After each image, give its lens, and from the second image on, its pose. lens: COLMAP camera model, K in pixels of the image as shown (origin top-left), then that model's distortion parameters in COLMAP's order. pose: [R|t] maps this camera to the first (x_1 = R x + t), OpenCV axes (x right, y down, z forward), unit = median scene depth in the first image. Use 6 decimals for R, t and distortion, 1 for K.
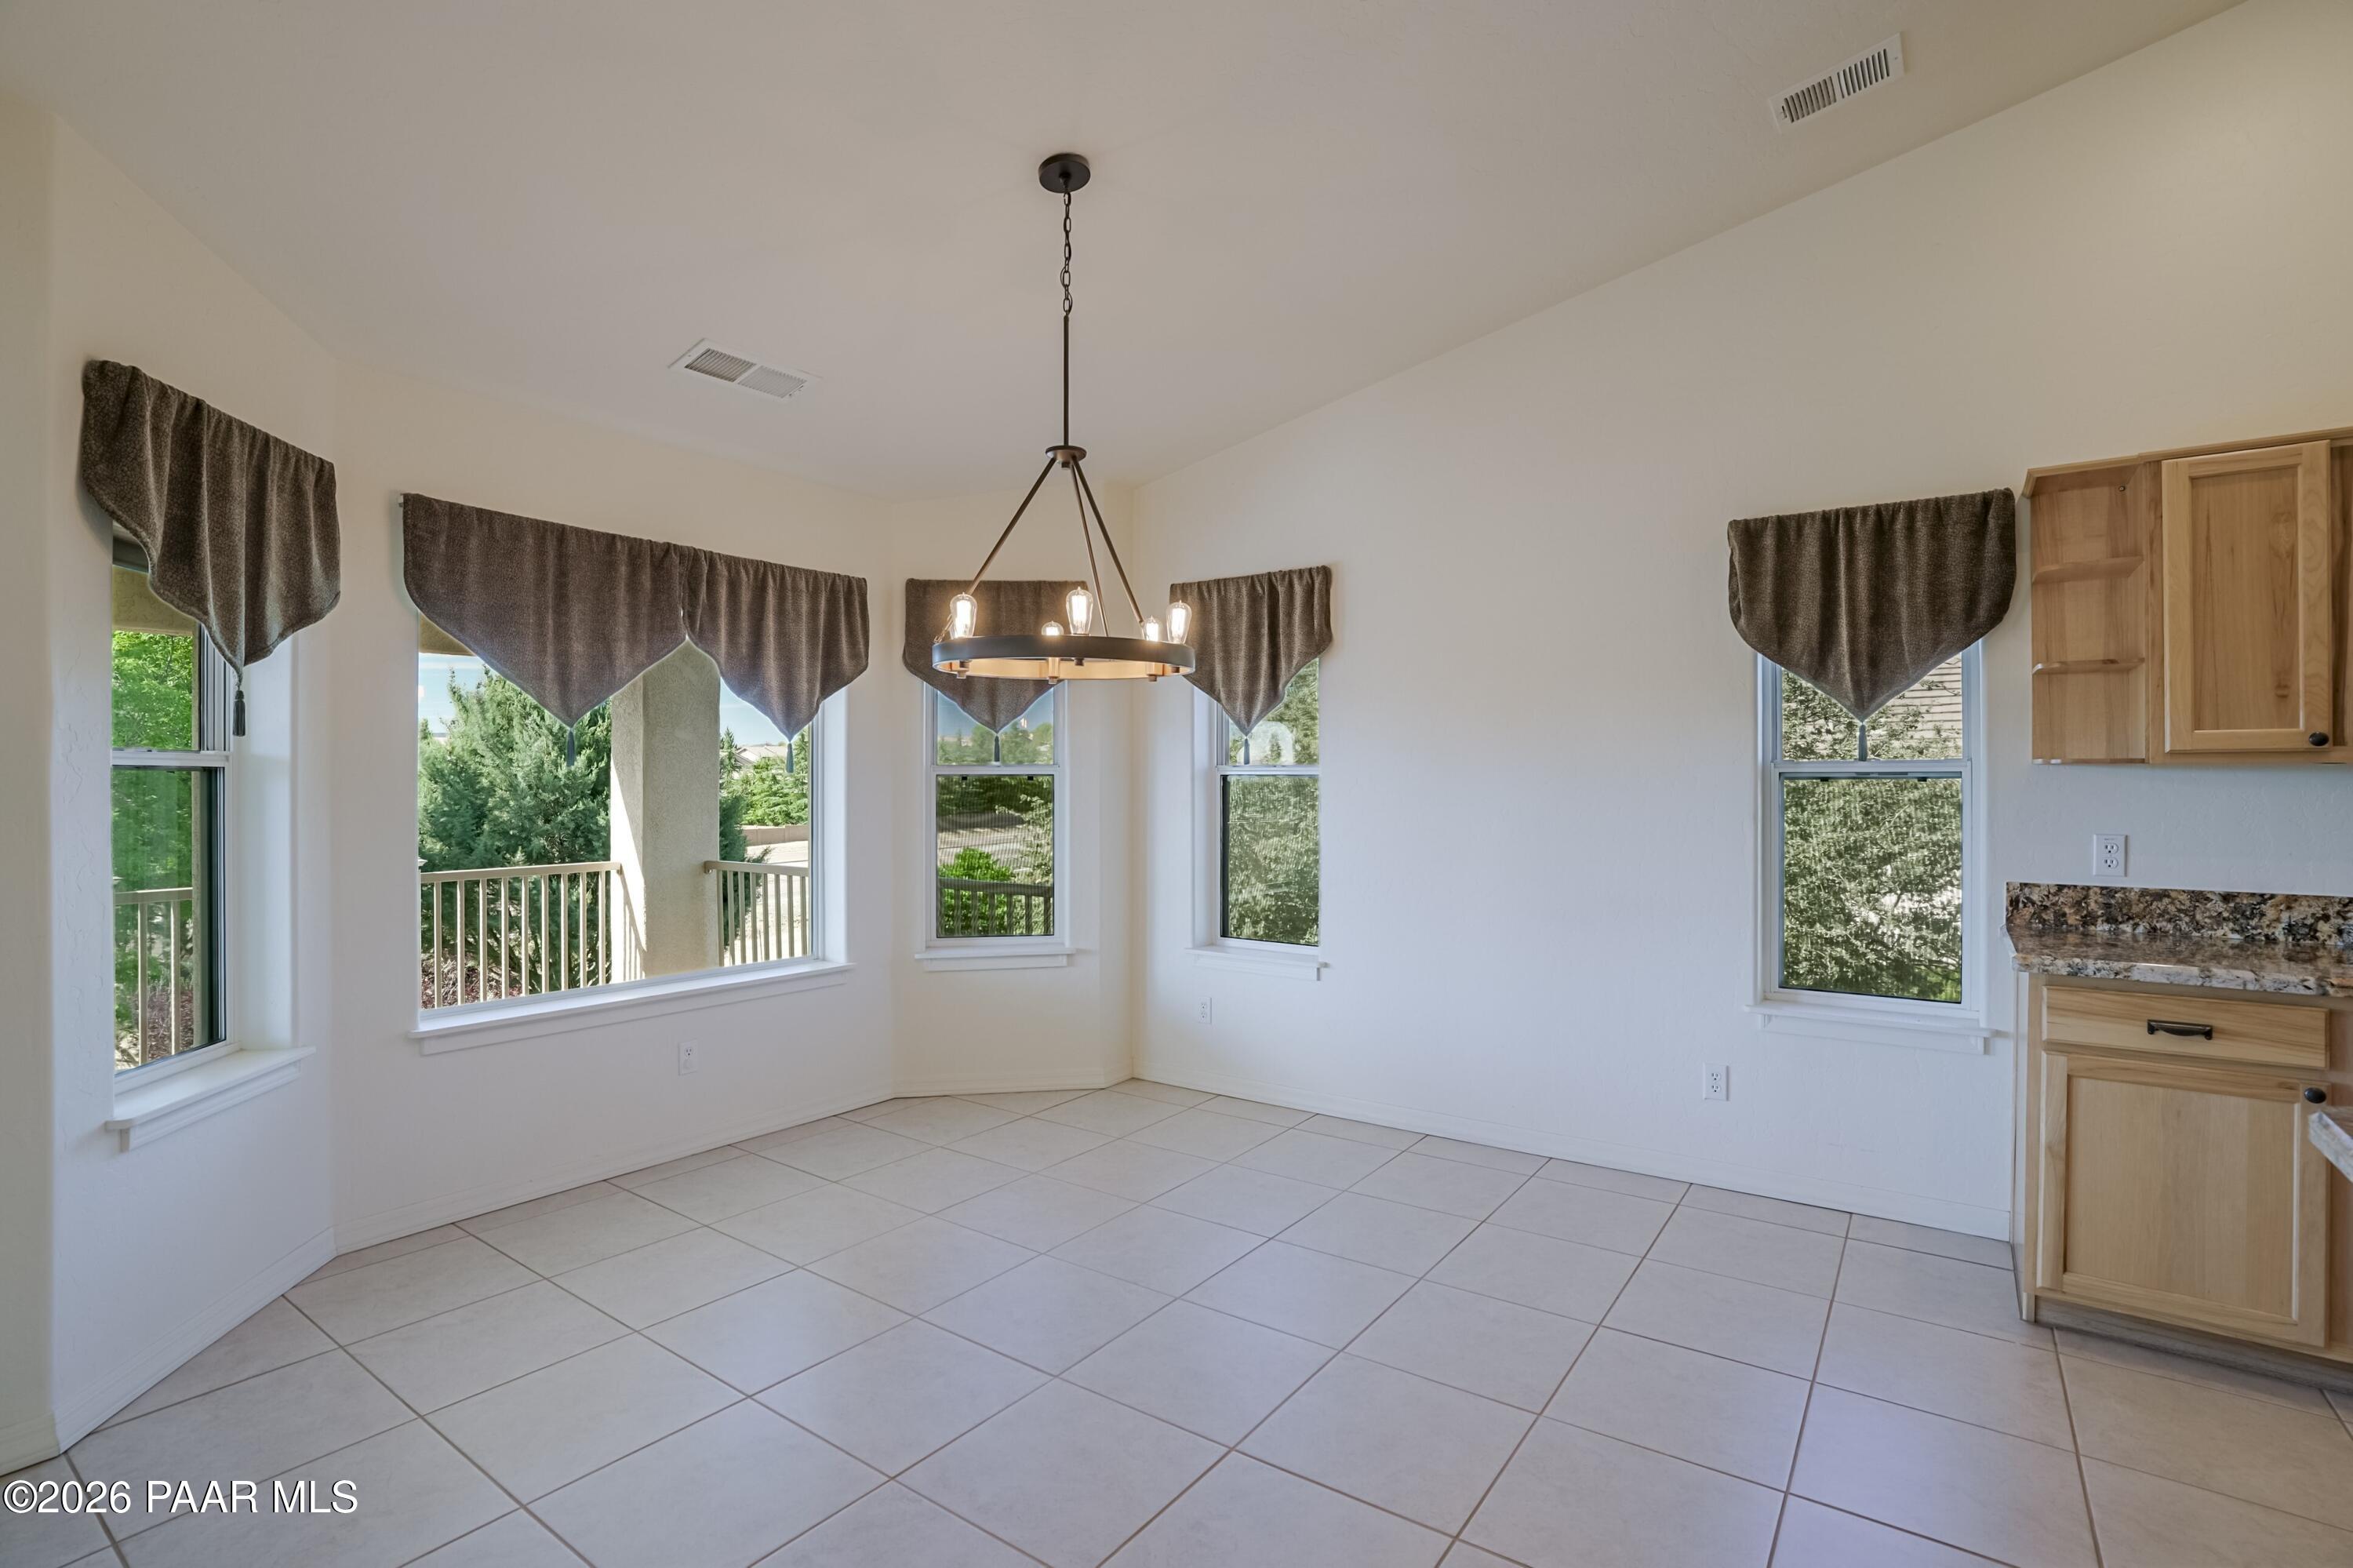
lens RADIAL K [[1089.1, 0, 1176.5], [0, 1089.1, 784.0], [0, 0, 1]] dist [-0.085480, 0.034394]
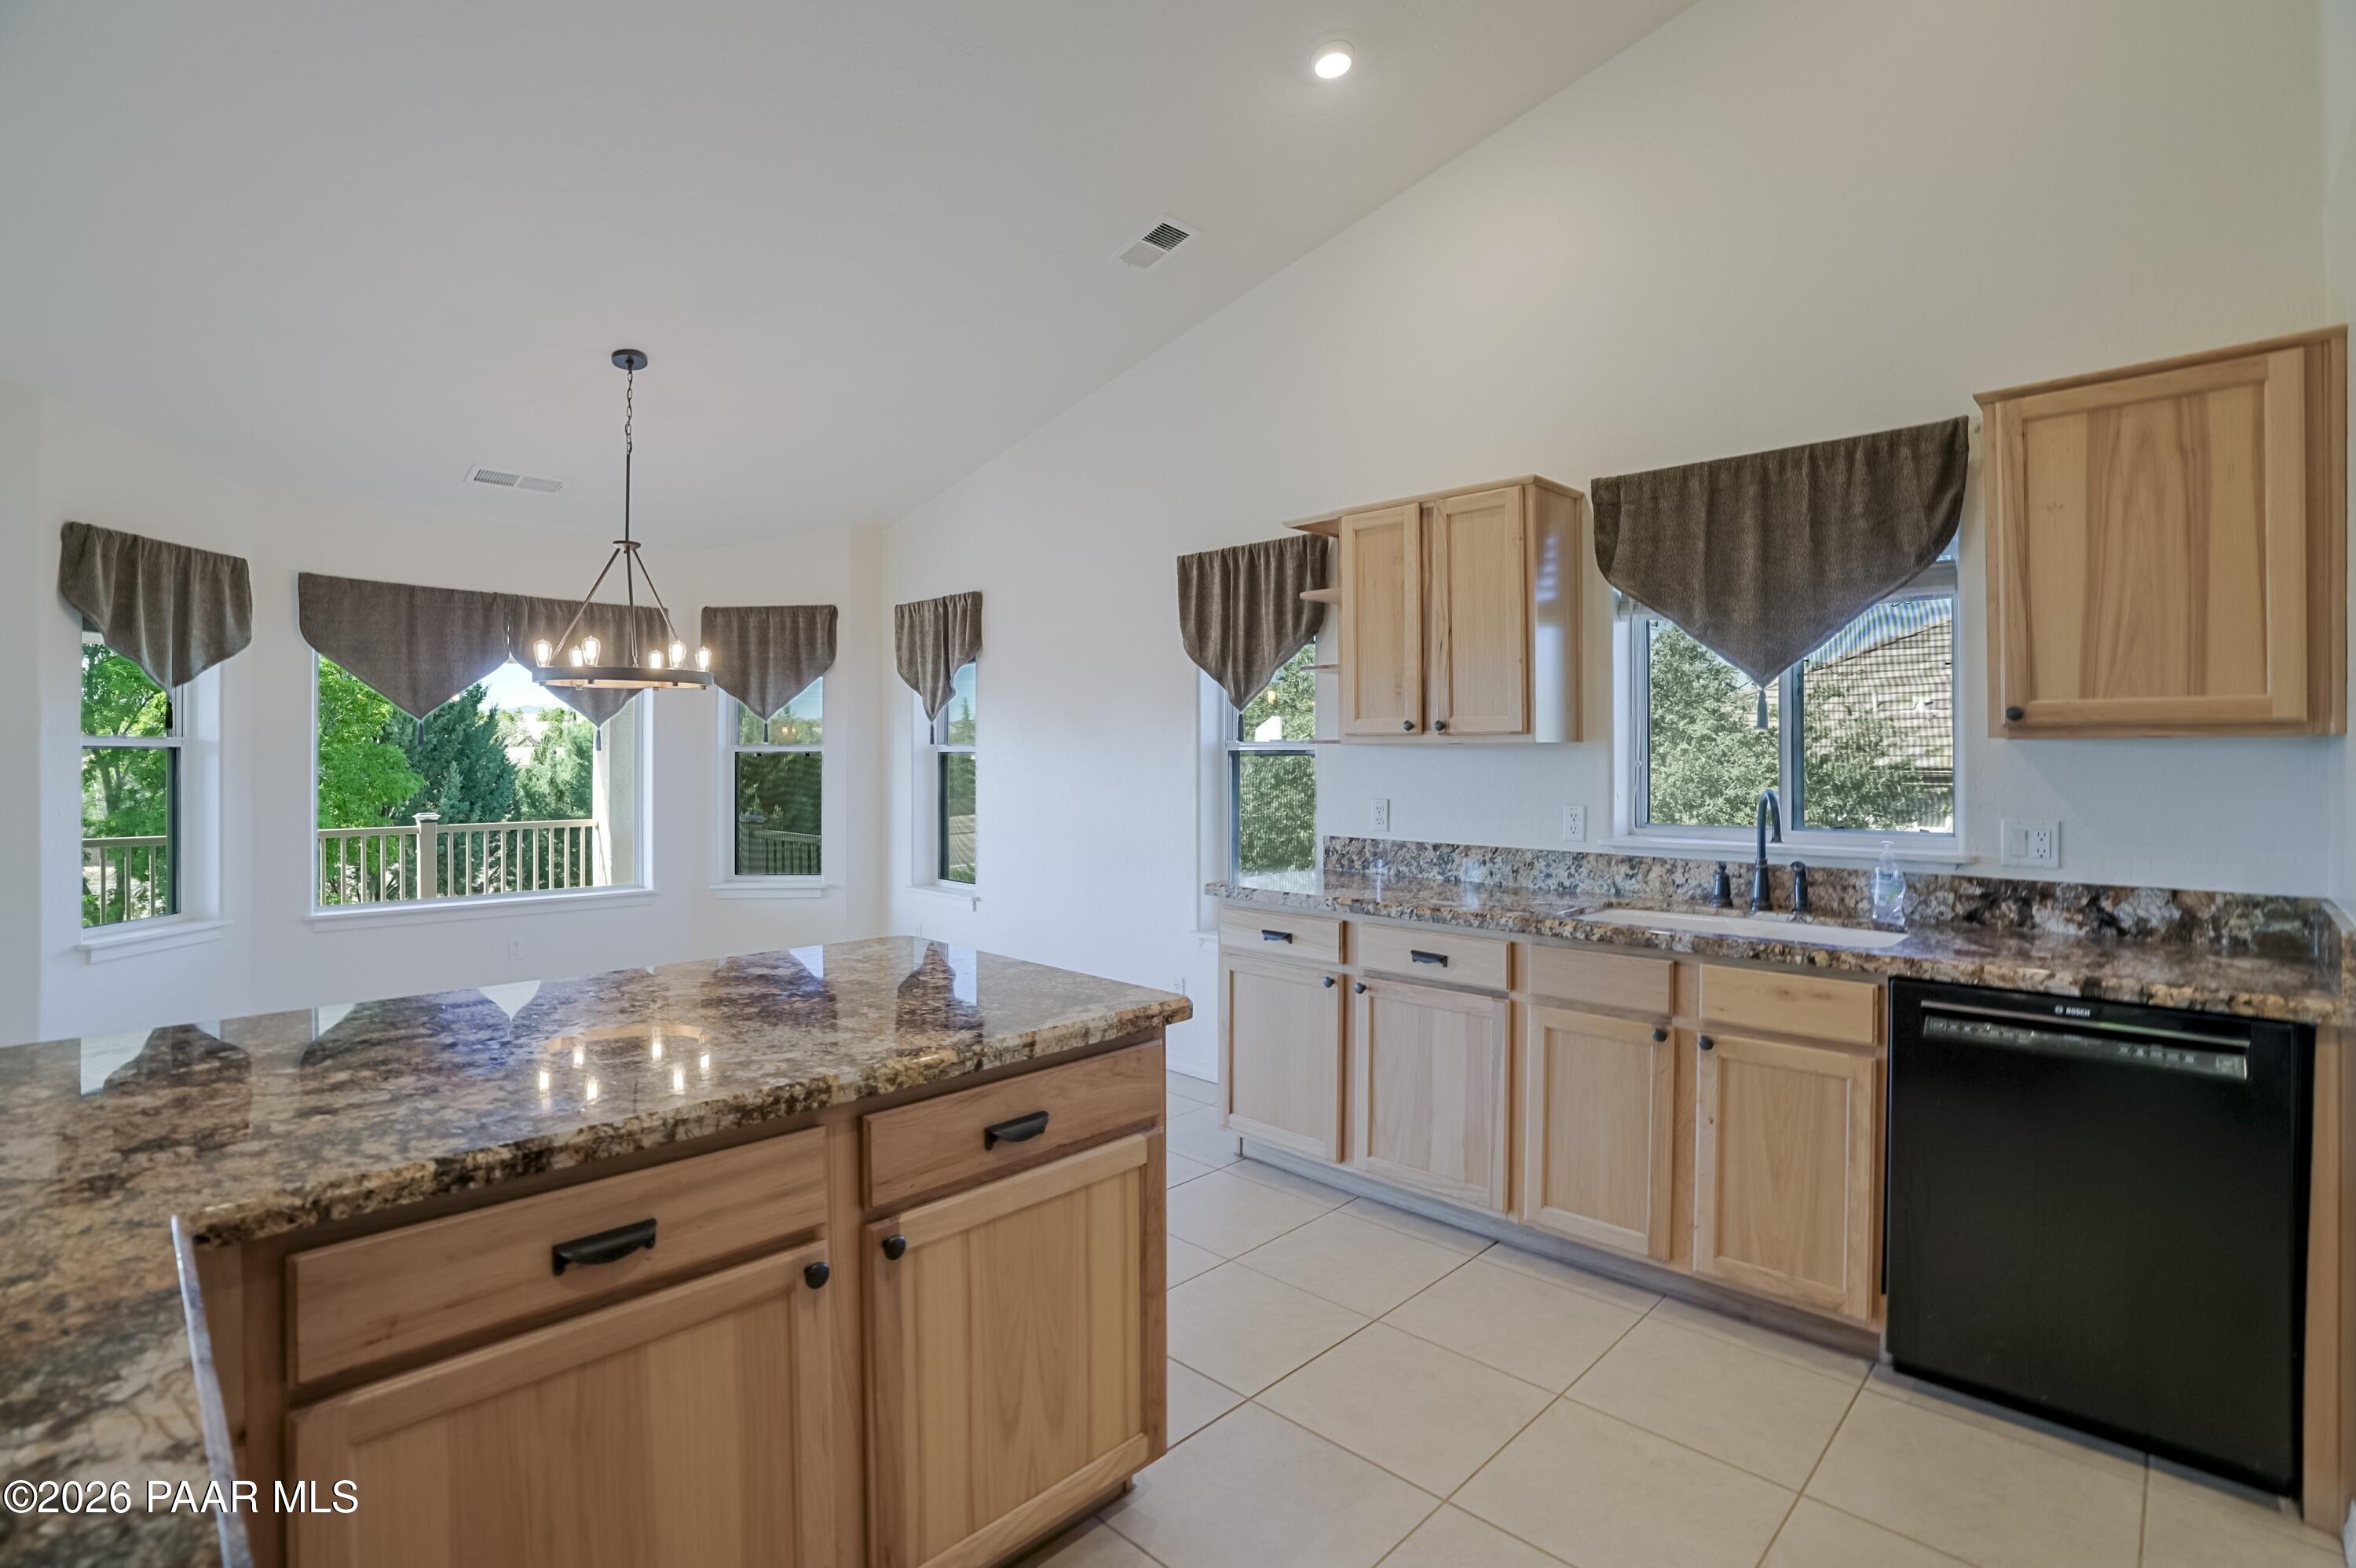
lens RADIAL K [[1096.7, 0, 1190.3], [0, 1096.7, 763.8], [0, 0, 1]] dist [-0.093358, 0.037258]
pose [[0.989370, 0.002475, -0.145401, 0.777351], [-0.002083, 0.999994, 0.002851, 0.001886], [0.145407, -0.002518, 0.989369, -0.337588]]
